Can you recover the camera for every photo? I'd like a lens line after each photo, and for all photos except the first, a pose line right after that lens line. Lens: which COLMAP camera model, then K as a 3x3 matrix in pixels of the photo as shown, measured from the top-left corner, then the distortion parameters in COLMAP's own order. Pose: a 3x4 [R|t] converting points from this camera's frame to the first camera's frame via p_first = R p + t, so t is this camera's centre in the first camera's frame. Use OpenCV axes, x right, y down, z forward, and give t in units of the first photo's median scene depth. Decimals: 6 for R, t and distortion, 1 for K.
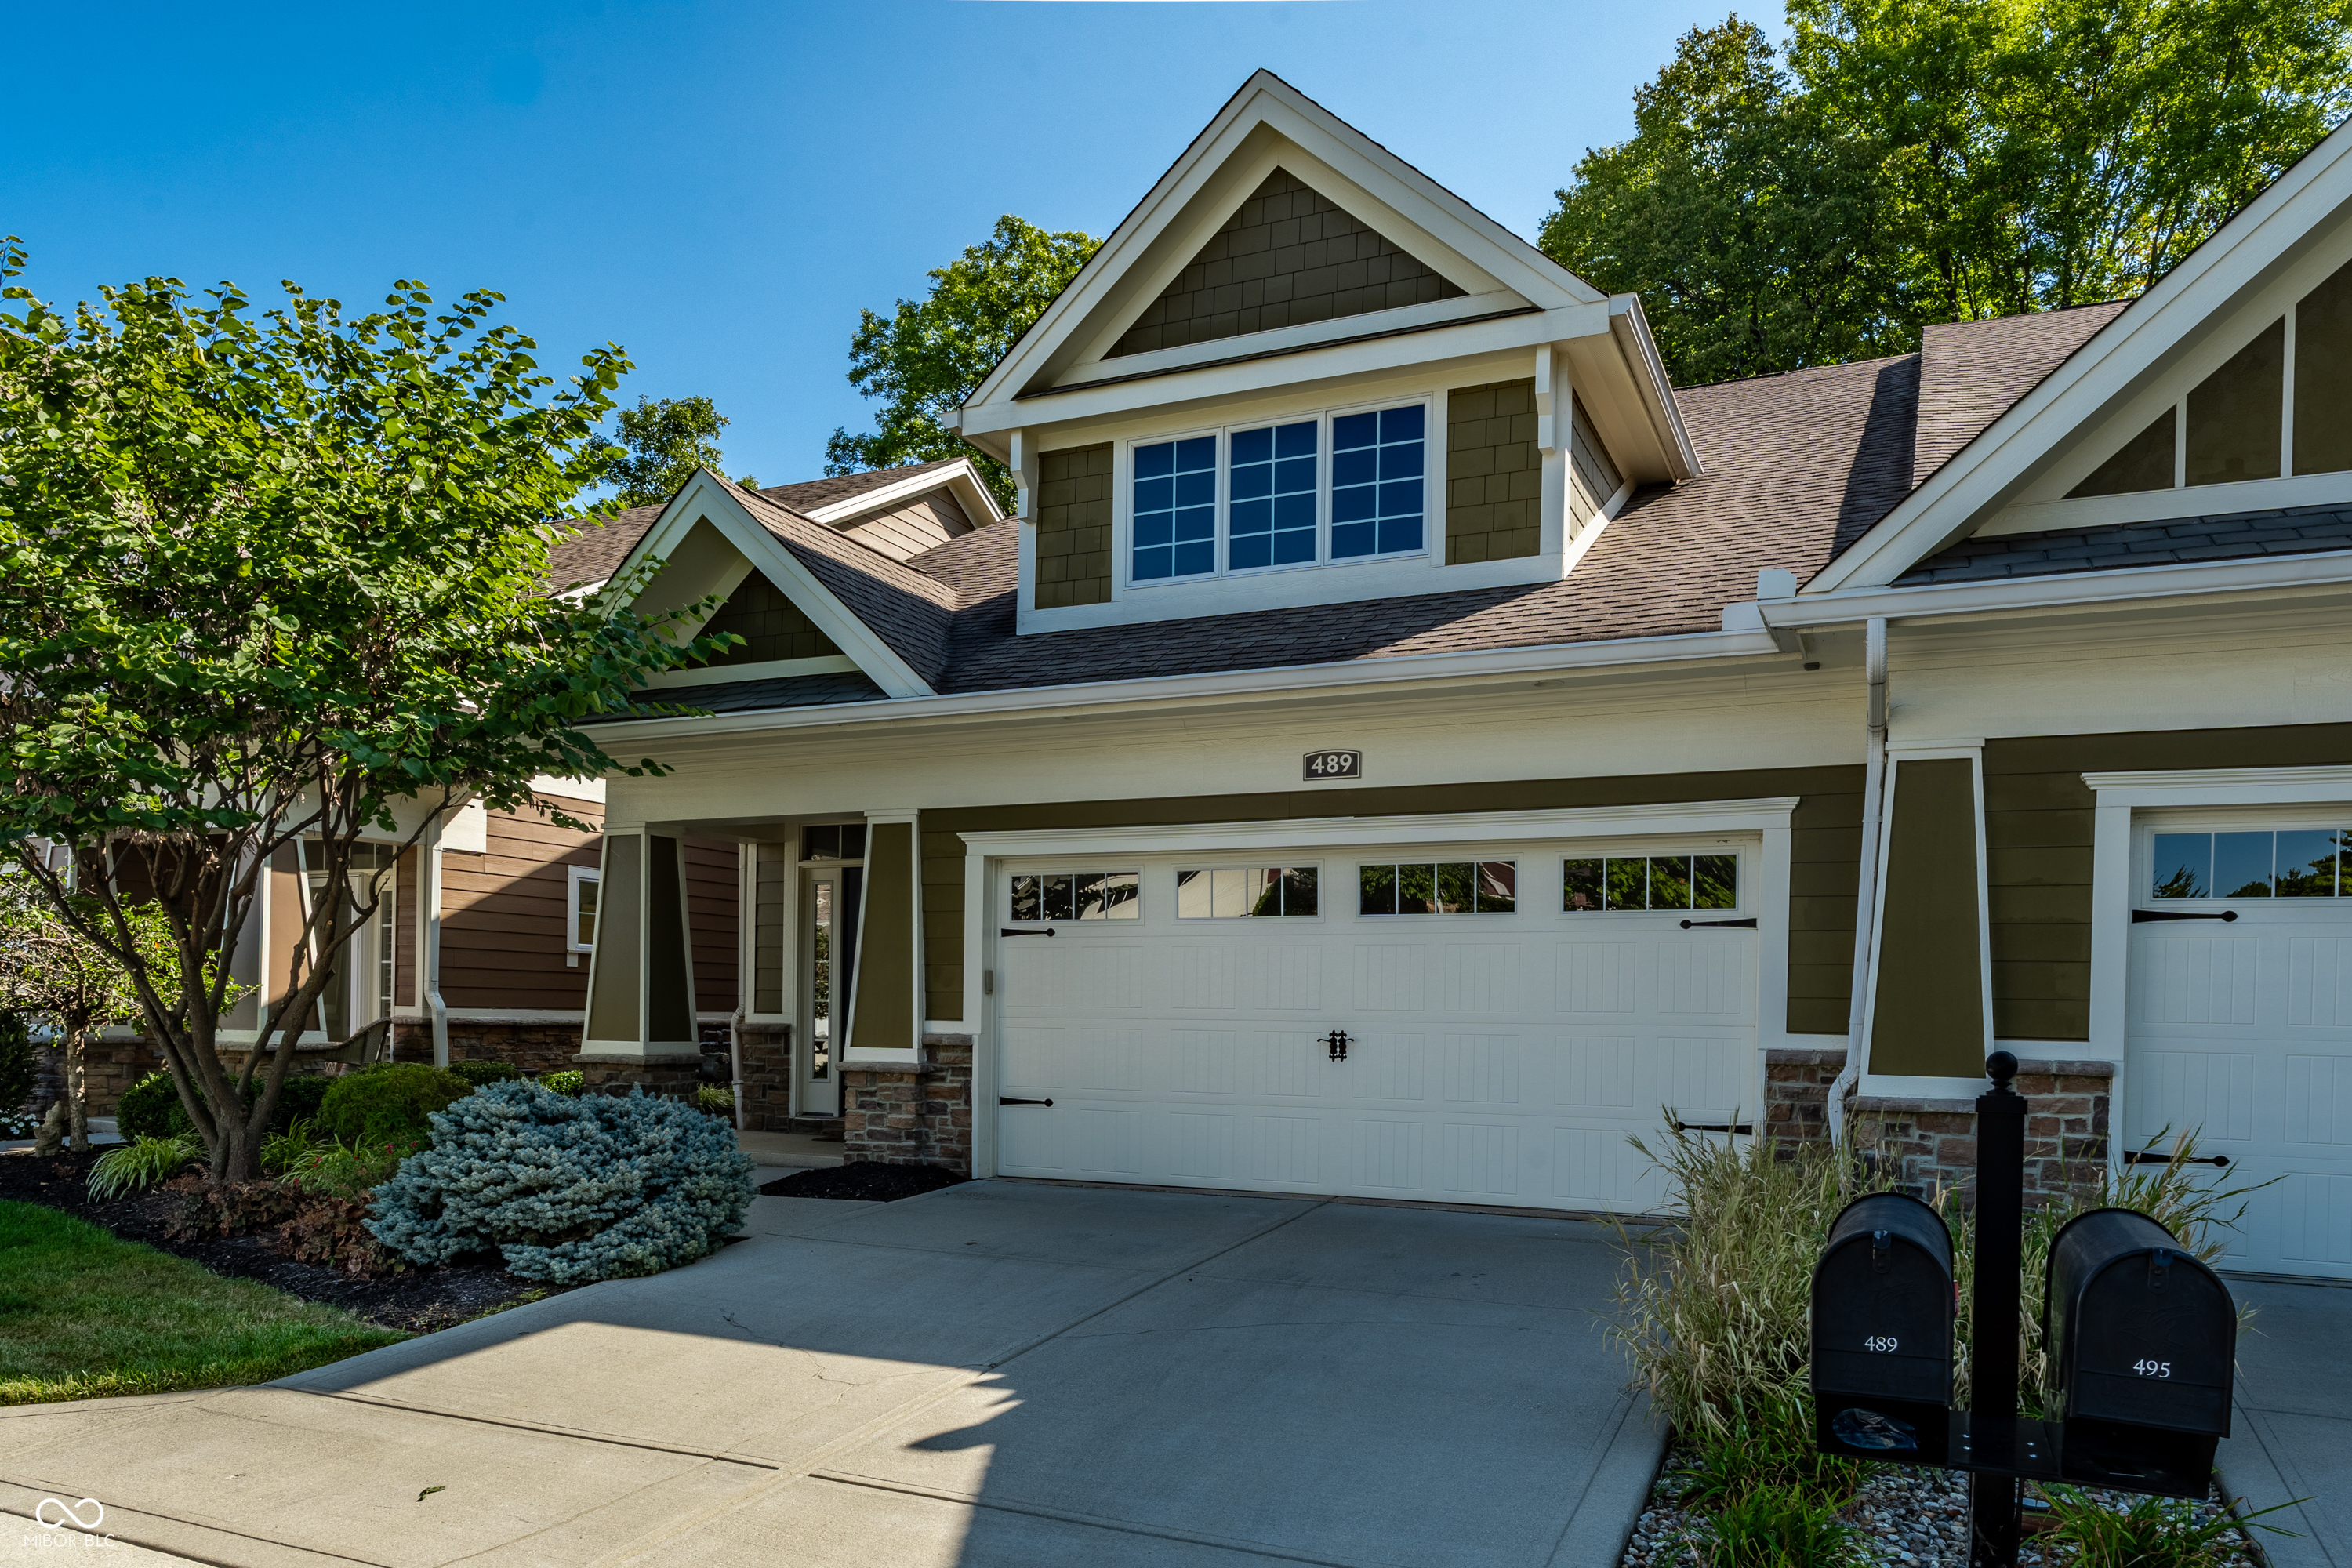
lens RADIAL K [[1229.0, 0, 1147.9], [0, 1229.0, 999.0], [0, 0, 1]] dist [-0.005206, 0.001121]
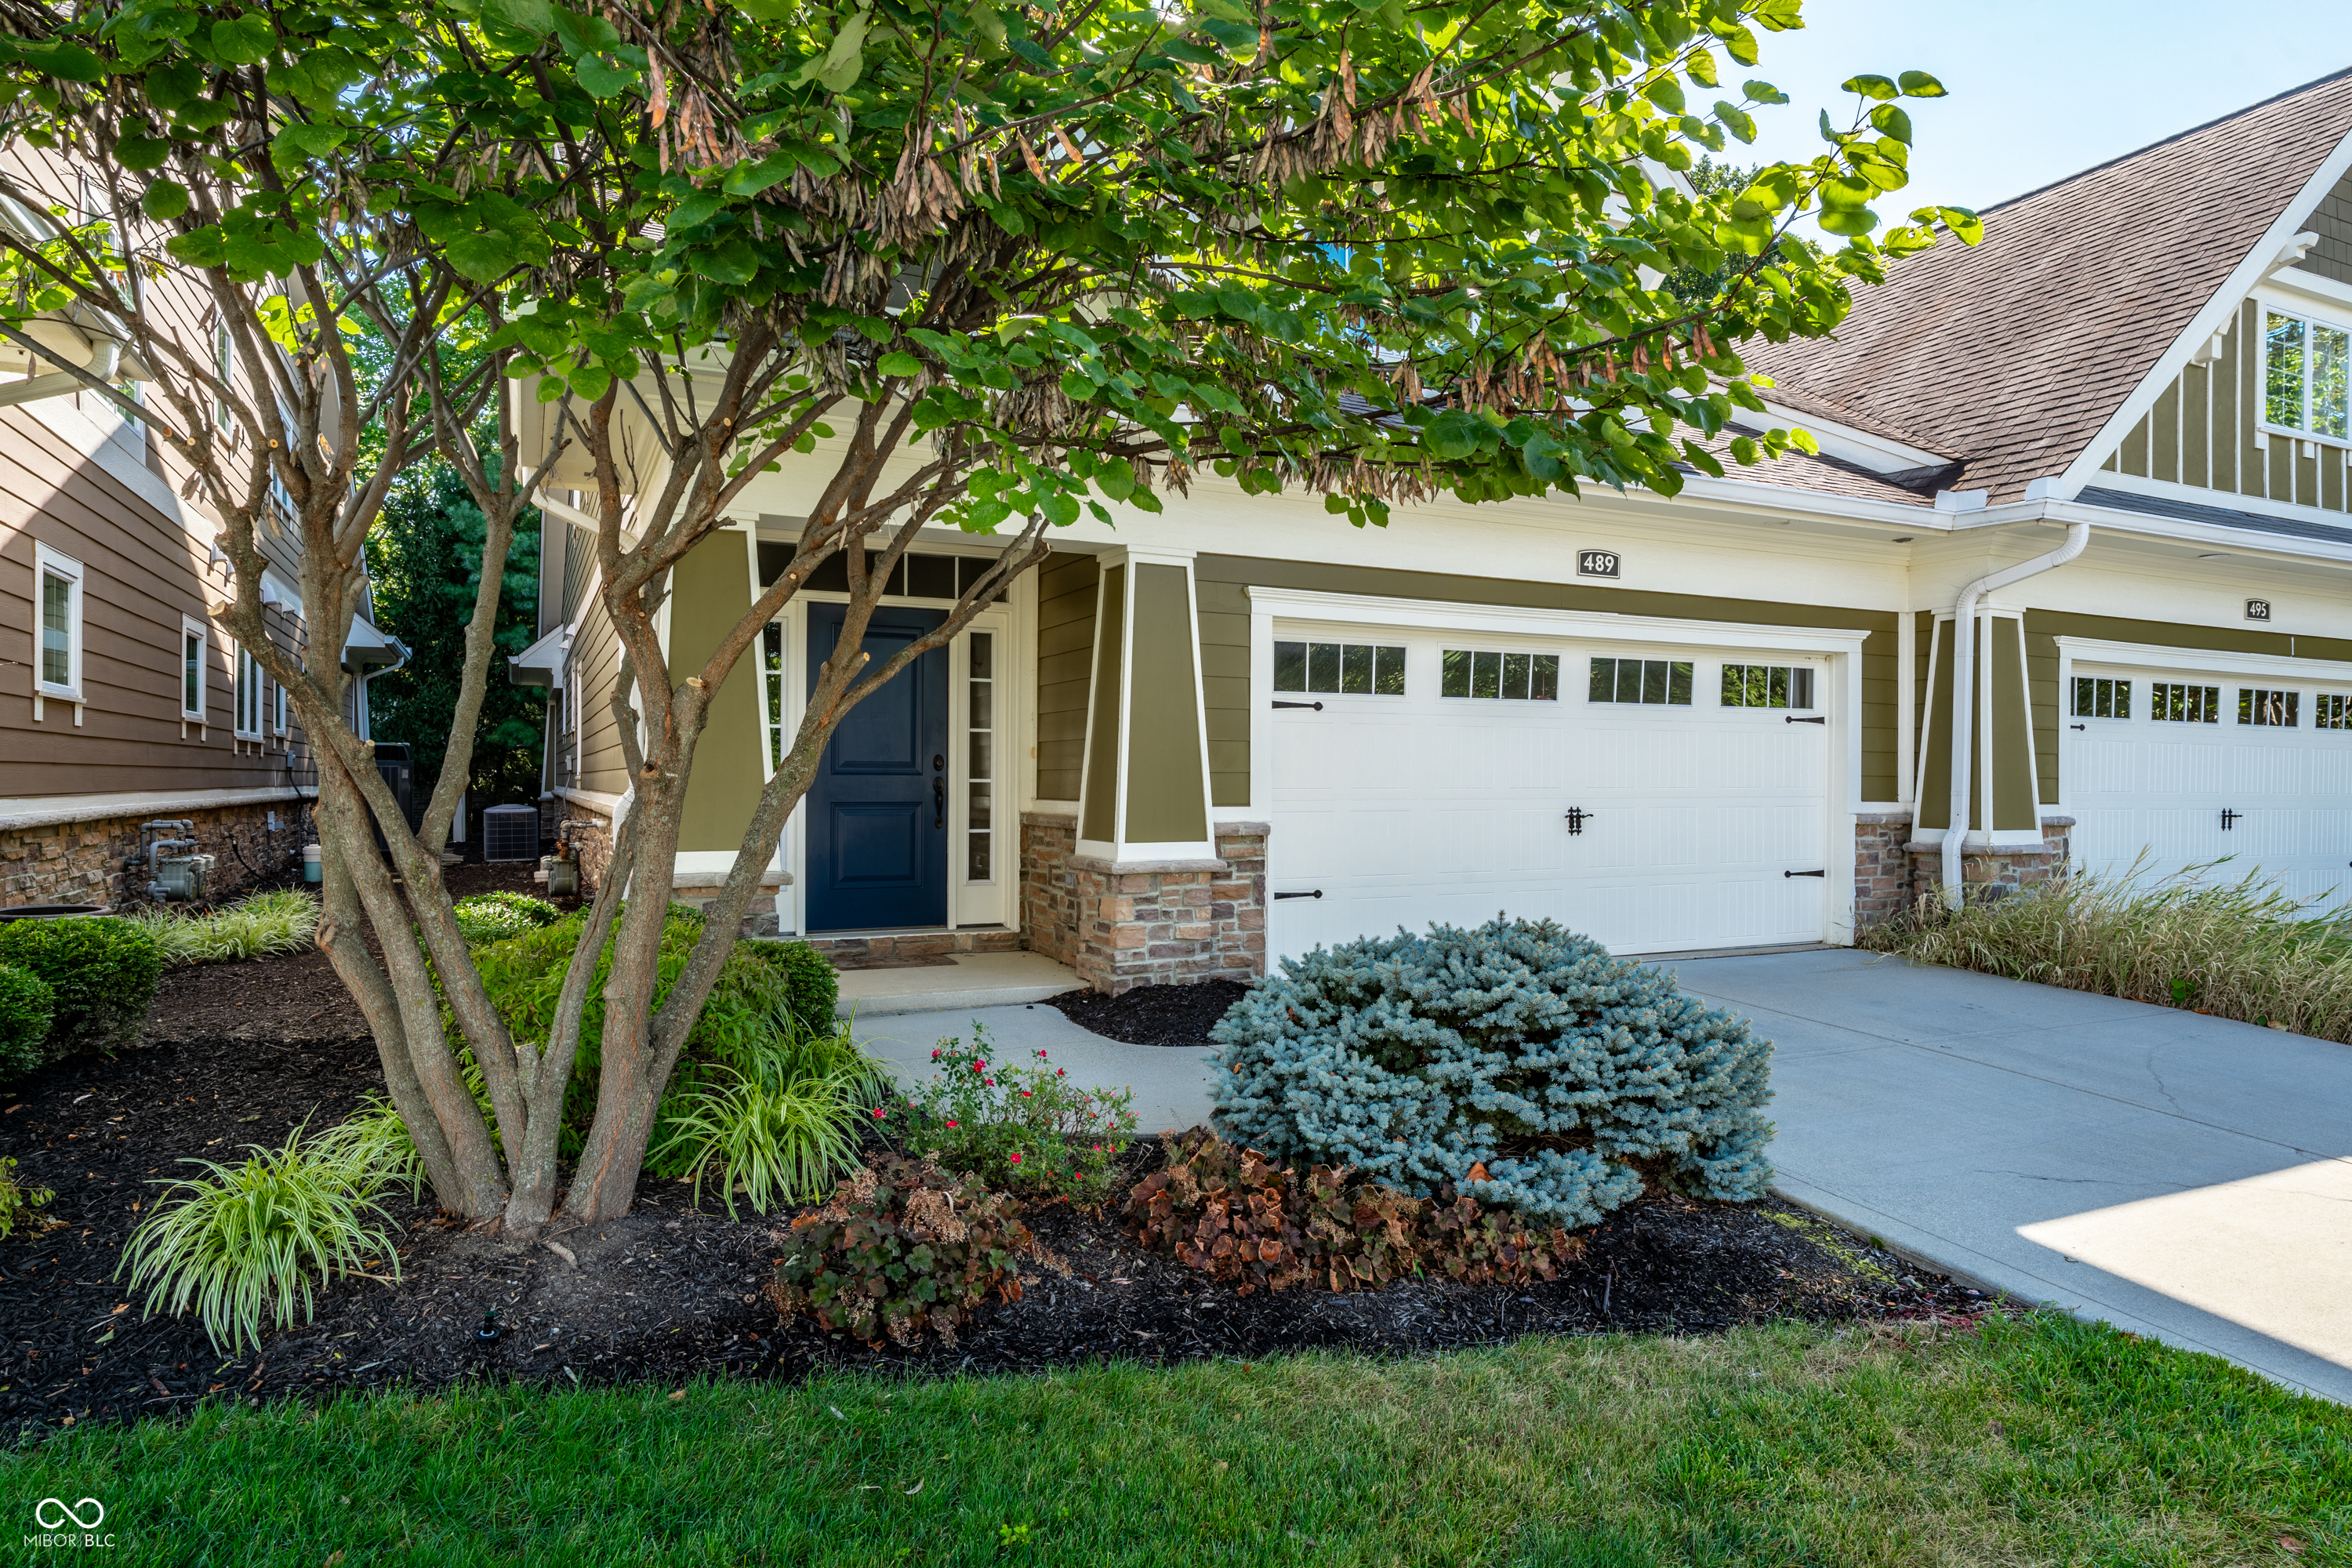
lens RADIAL K [[1361.8, 0, 1156.0], [0, 1361.8, 783.5], [0, 0, 1]] dist [0.003013, -0.000551]
pose [[0.684527, -0.010537, 0.728911, -0.882510], [0.001589, 0.999915, 0.012962, -0.010266], [-0.728986, -0.007714, 0.684486, 0.401333]]
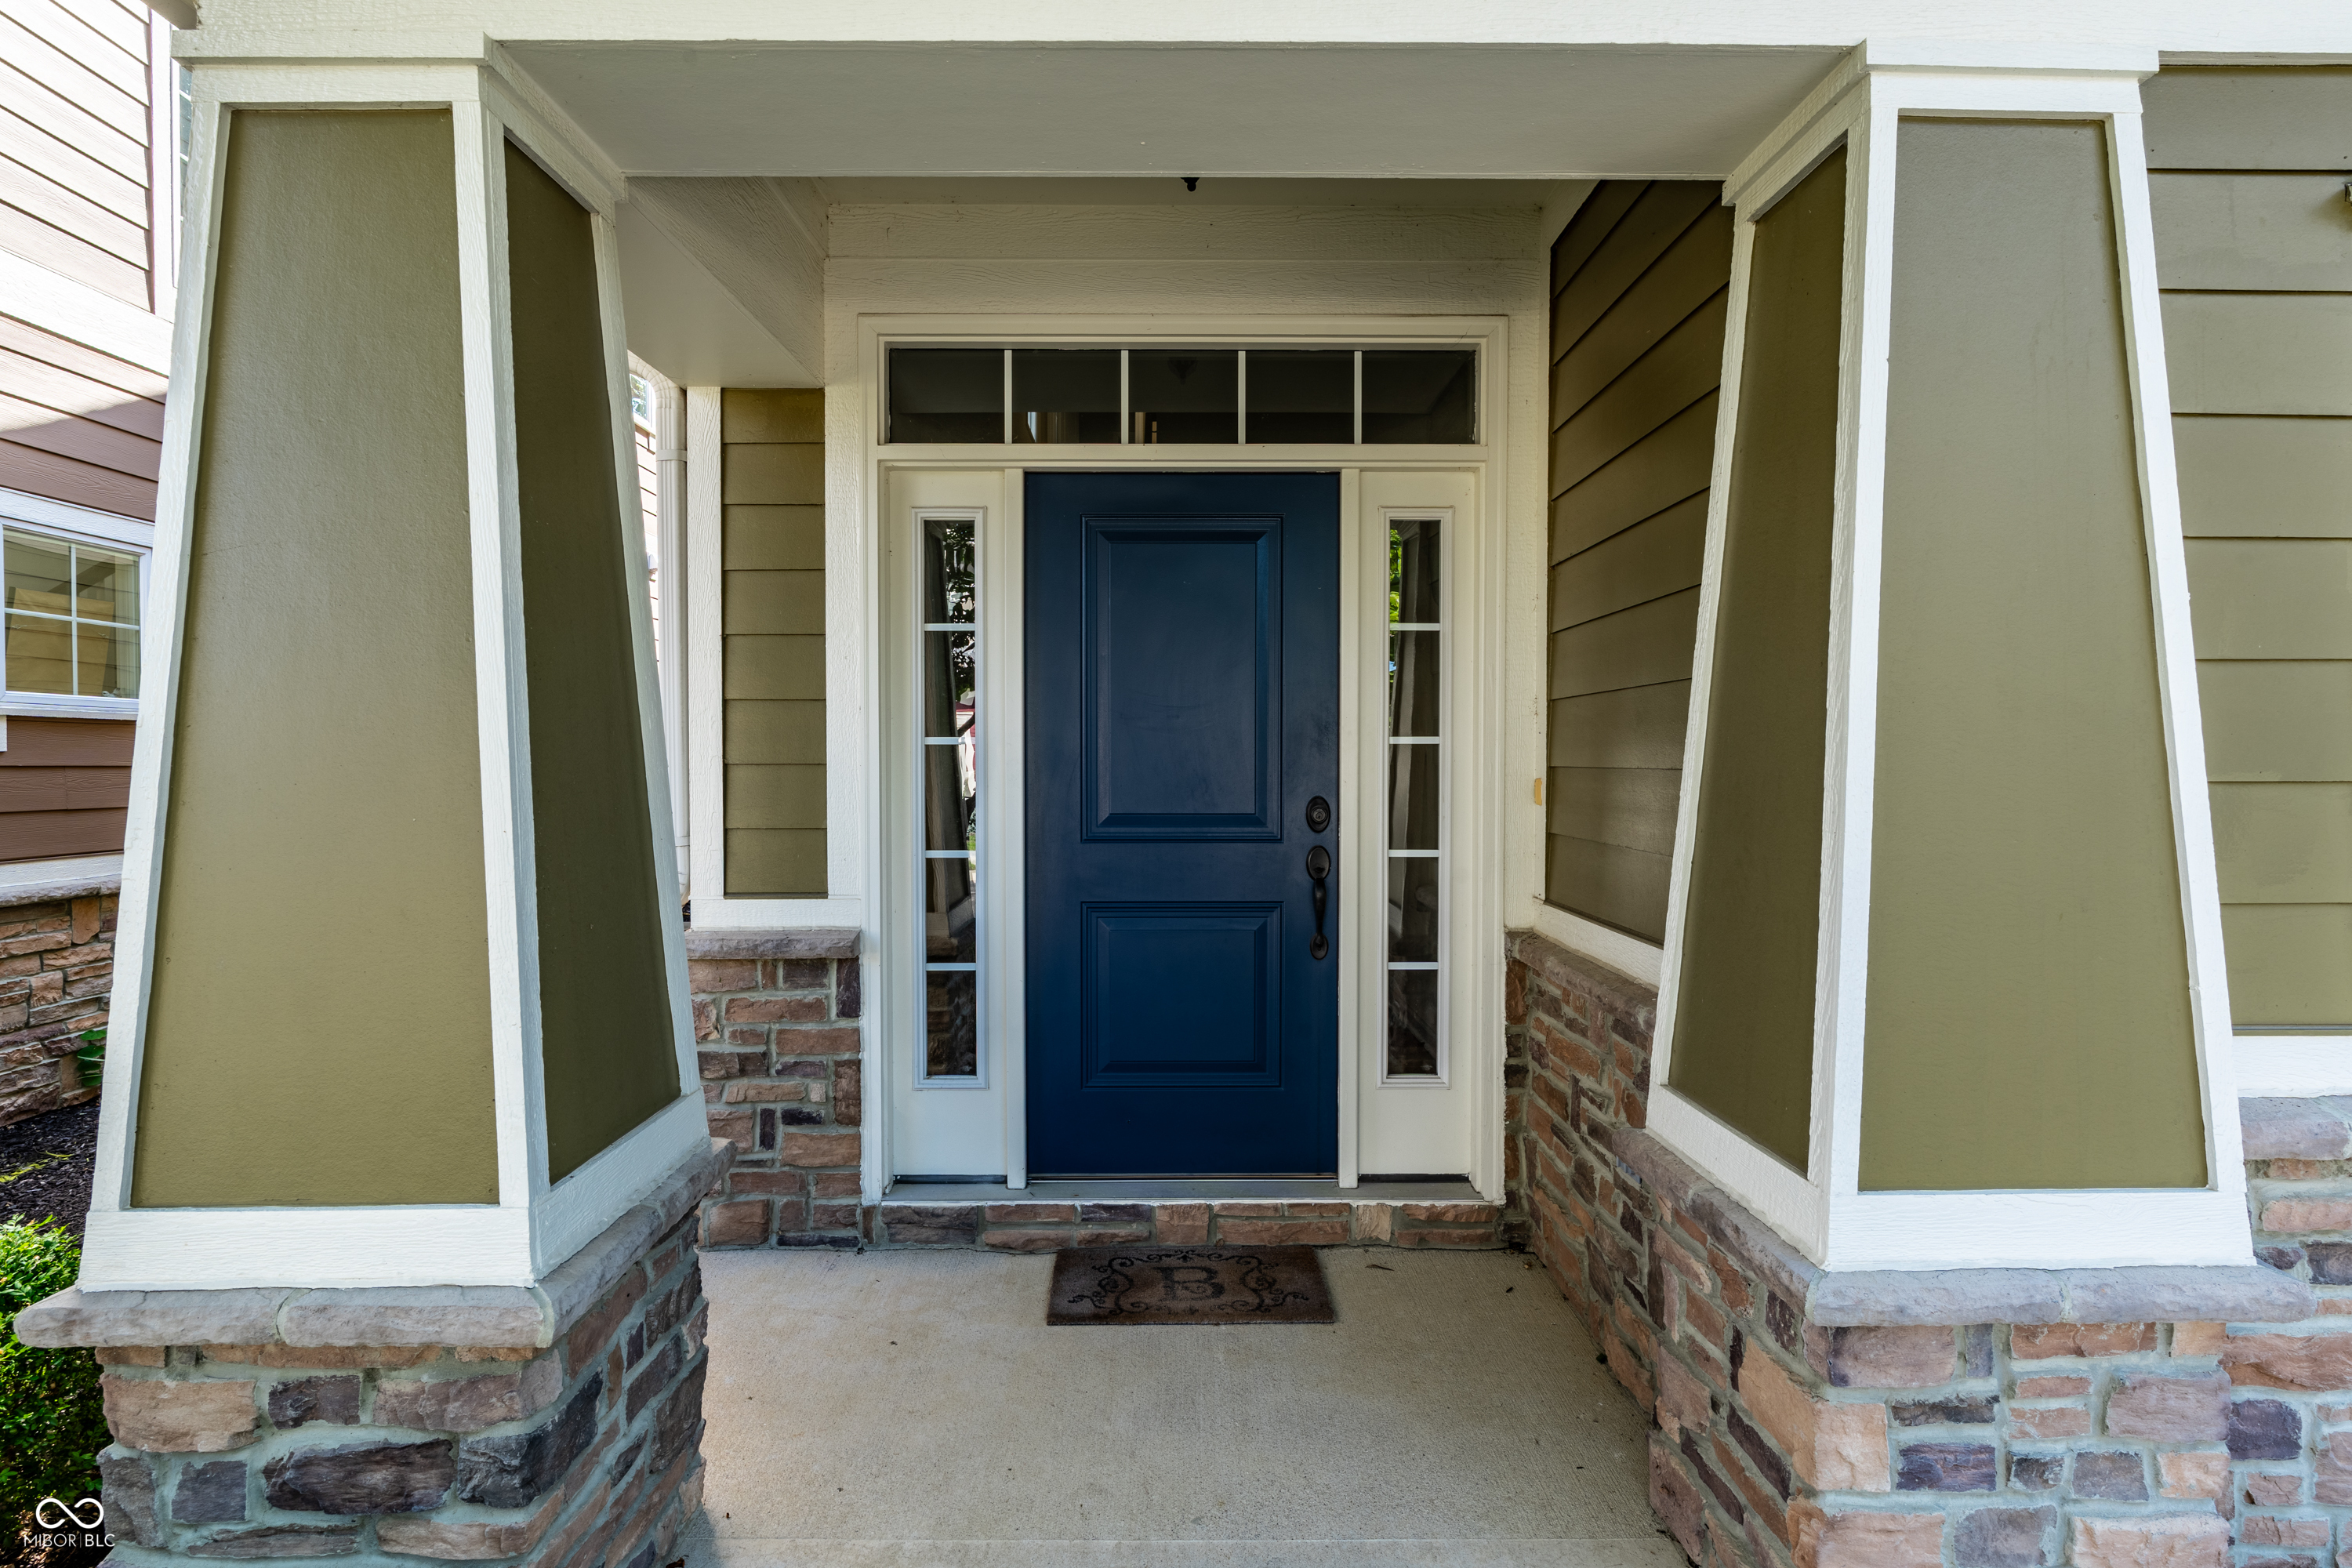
lens RADIAL K [[1118.7, 0, 1192.6], [0, 1118.7, 794.0], [0, 0, 1]] dist [-0.014089, 0.000188]
pose [[0.928304, -0.026026, 0.370910, -0.417977], [0.013513, 0.999250, 0.036296, -0.034554], [-0.371577, -0.028681, 0.927959, 0.896668]]
